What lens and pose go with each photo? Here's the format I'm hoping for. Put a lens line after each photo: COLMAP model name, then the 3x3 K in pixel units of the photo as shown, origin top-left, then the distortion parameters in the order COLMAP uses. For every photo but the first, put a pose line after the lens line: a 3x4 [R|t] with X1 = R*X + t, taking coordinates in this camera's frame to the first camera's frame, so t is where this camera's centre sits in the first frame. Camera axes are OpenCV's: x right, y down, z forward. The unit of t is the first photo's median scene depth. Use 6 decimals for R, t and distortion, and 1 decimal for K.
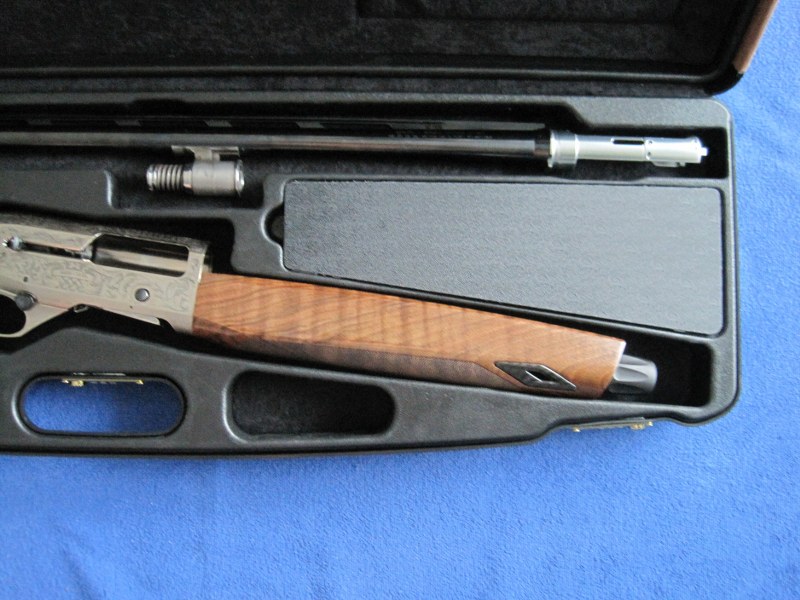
lens RADIAL K [[1009.6, 0, 394.8], [0, 1009.6, 303.8], [0, 0, 1]] dist [-0.173571, 0.000000]
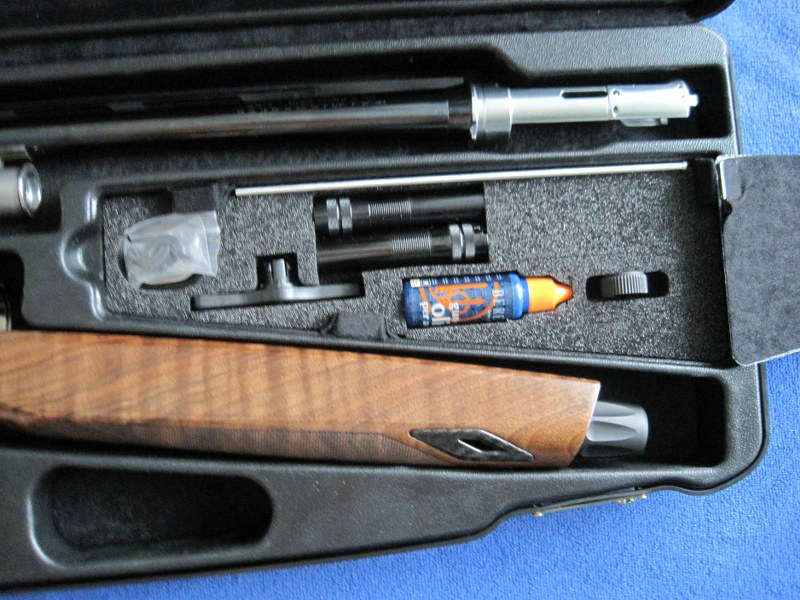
lens RADIAL K [[1009.6, 0, 399.6], [0, 1009.6, 295.0], [0, 0, 1]] dist [-0.173571, 0.000000]
pose [[0.997037, -0.074624, 0.018680, 0.083713], [0.074407, 0.997155, 0.012080, -0.041829], [-0.019528, -0.010654, 0.999753, 0.310887]]
